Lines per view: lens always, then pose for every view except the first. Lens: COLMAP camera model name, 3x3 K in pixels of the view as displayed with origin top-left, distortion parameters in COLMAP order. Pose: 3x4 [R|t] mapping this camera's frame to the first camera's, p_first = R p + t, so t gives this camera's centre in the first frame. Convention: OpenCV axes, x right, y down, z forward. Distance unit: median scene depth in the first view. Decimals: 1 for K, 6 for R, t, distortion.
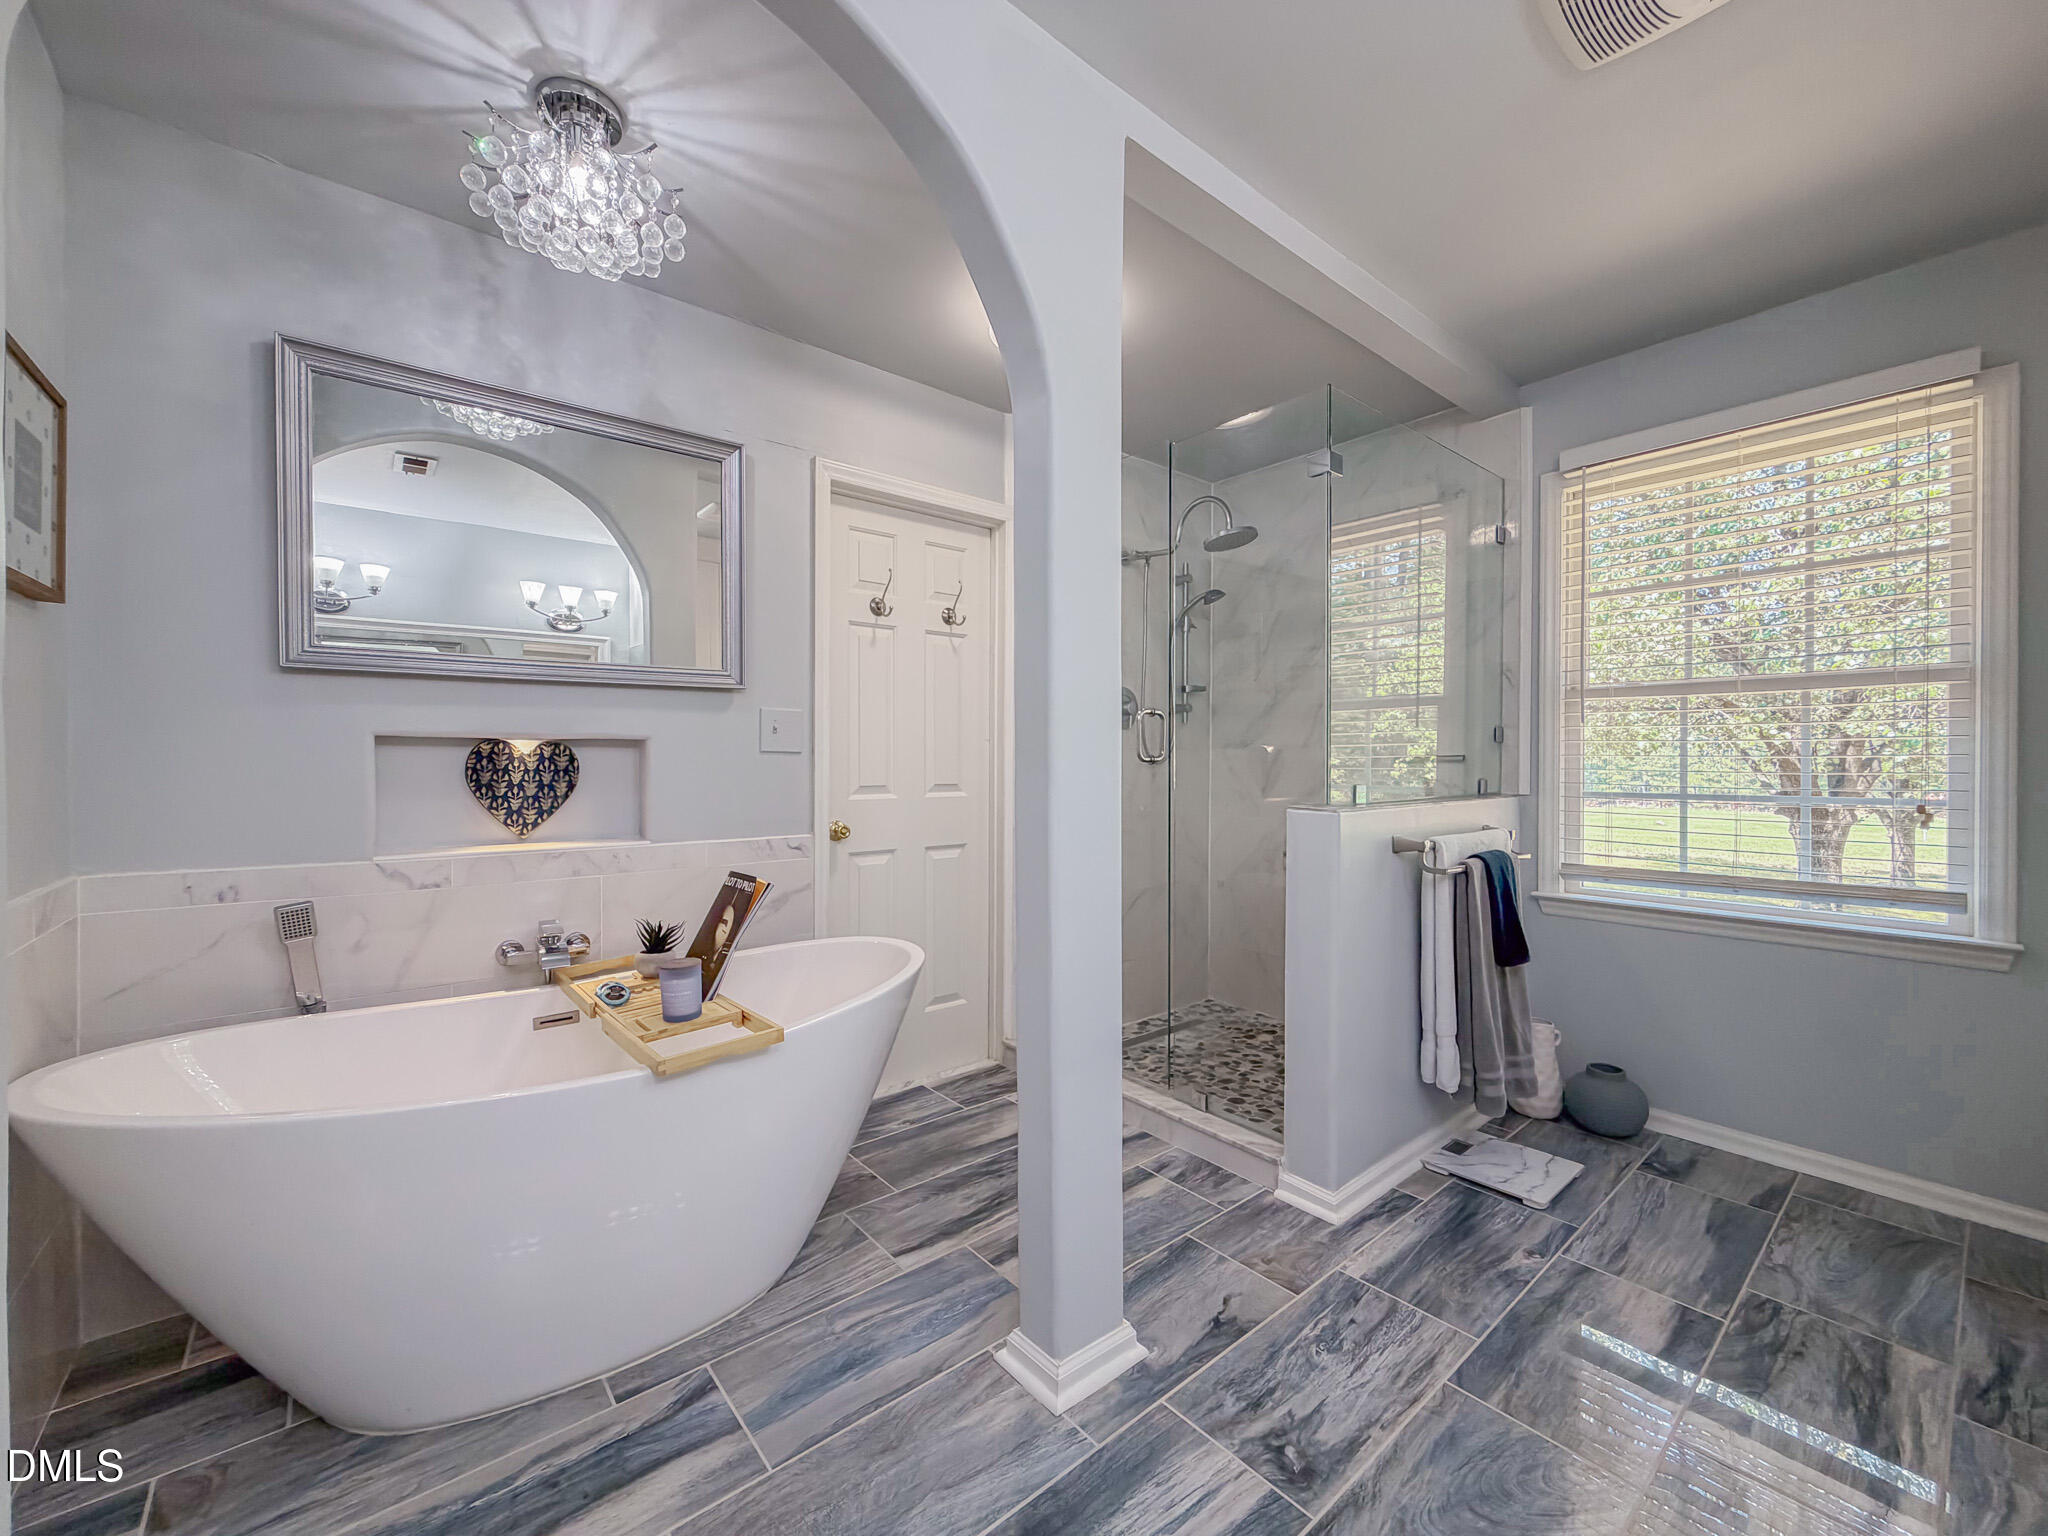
lens RADIAL K [[828.5, 0, 1024.0], [0, 828.5, 768.0], [0, 0, 1]] dist [0.001741, 0.000140]
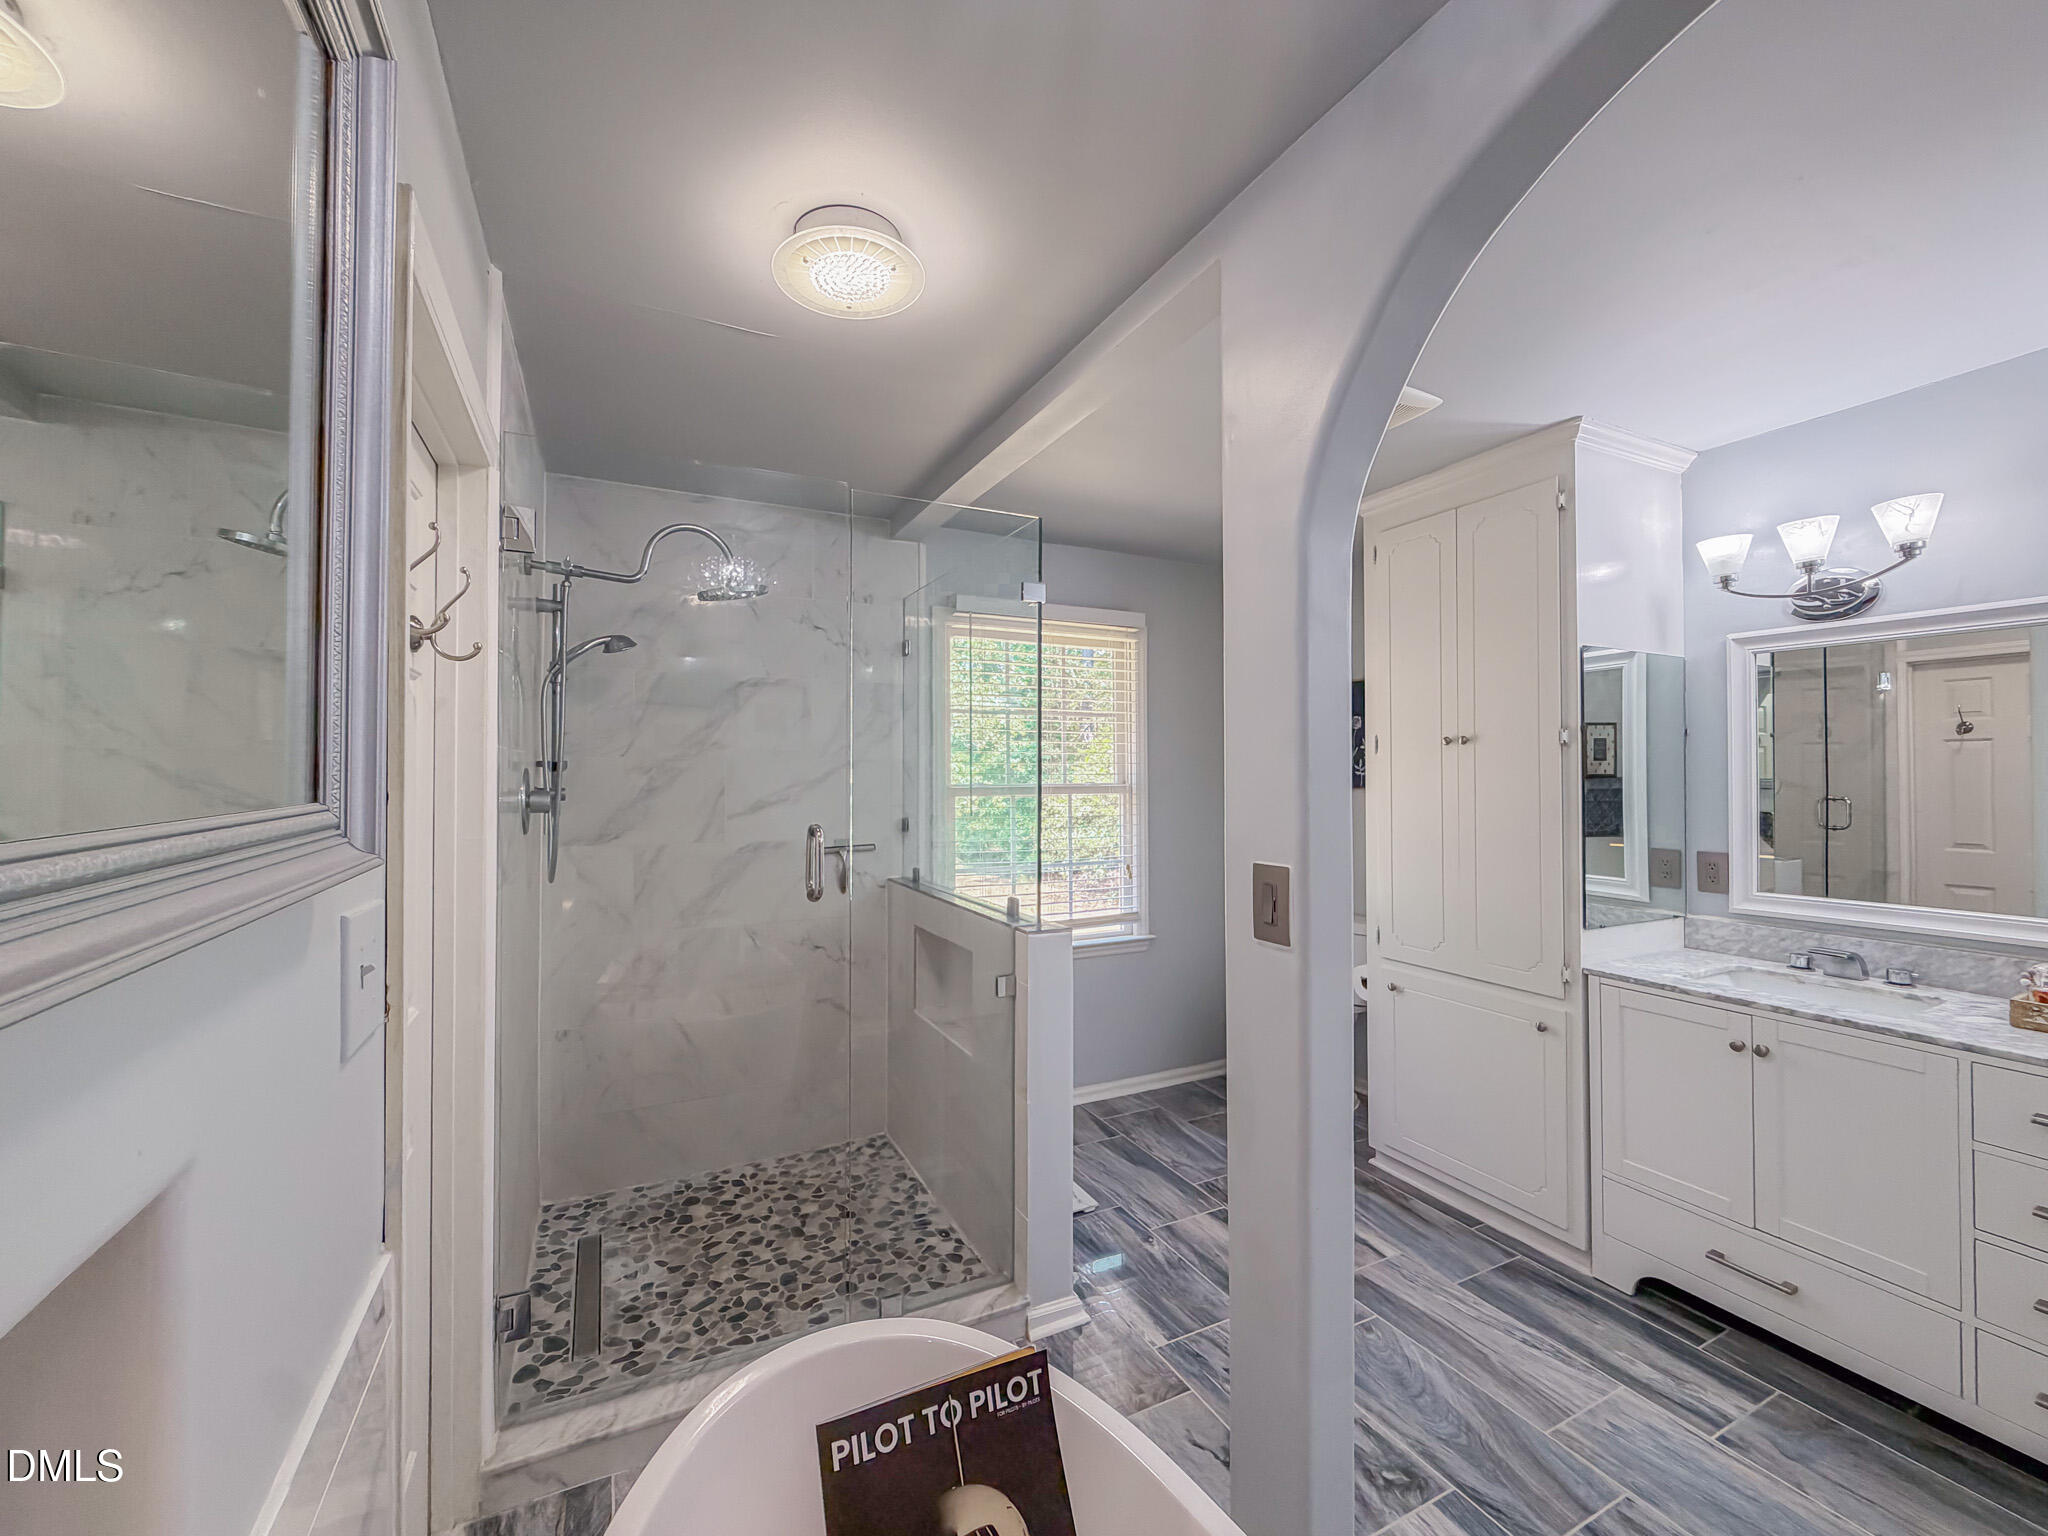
lens RADIAL K [[828.5, 0, 1024.0], [0, 828.5, 768.0], [0, 0, 1]] dist [0.001741, 0.000140]
pose [[0.236906, 0.001296, 0.971532, -0.455713], [0.011833, 0.999921, -0.004219, -0.104965], [-0.971460, 0.012496, 0.236872, 0.549649]]
